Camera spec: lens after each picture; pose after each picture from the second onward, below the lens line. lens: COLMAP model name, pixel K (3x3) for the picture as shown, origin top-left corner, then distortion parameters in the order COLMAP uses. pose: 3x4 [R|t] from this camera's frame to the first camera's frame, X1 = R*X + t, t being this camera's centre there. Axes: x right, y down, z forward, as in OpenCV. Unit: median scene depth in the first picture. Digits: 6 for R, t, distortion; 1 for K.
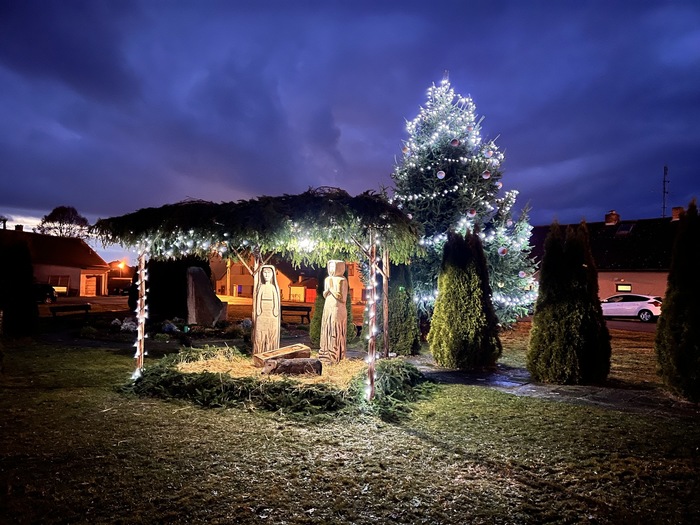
lens RADIAL K [[541.1, 0, 324.4], [0, 541.1, 261.7], [0, 0, 1]] dist [0.001432, -0.004804]
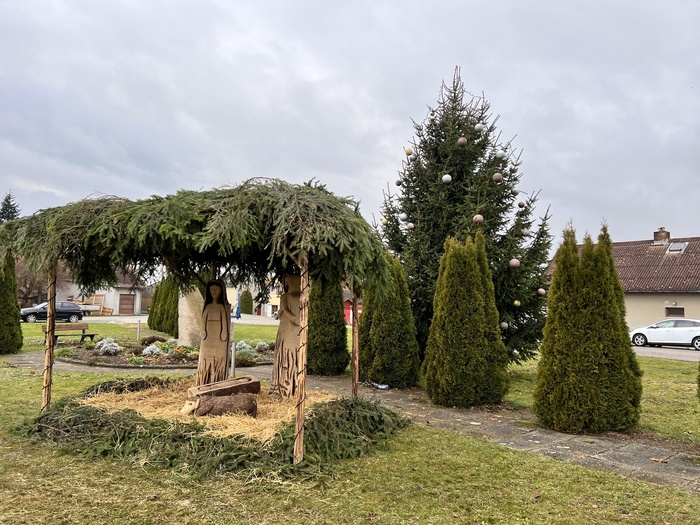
lens RADIAL K [[542.6, 0, 350.0], [0, 542.6, 262.5], [0, 0, 1]] dist [0.039654, -0.001092]
pose [[0.999328, 0.006008, -0.036146, 0.121271], [-0.007322, 0.999313, -0.036343, 0.009732], [0.035903, 0.036584, 0.998685, 0.164042]]
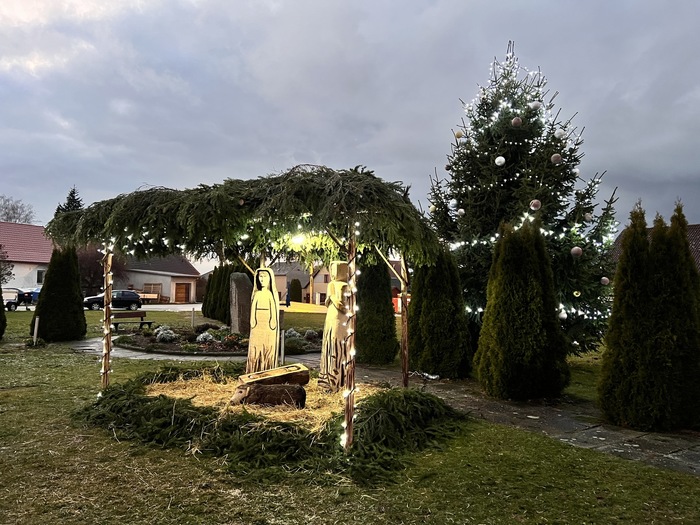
lens RADIAL K [[541.1, 0, 324.4], [0, 541.1, 261.7], [0, 0, 1]] dist [0.001432, -0.004804]
pose [[0.985502, -0.002814, -0.169642, 0.119213], [0.000134, 0.999875, -0.015807, 0.009768], [0.169666, 0.015555, 0.985379, 0.180583]]
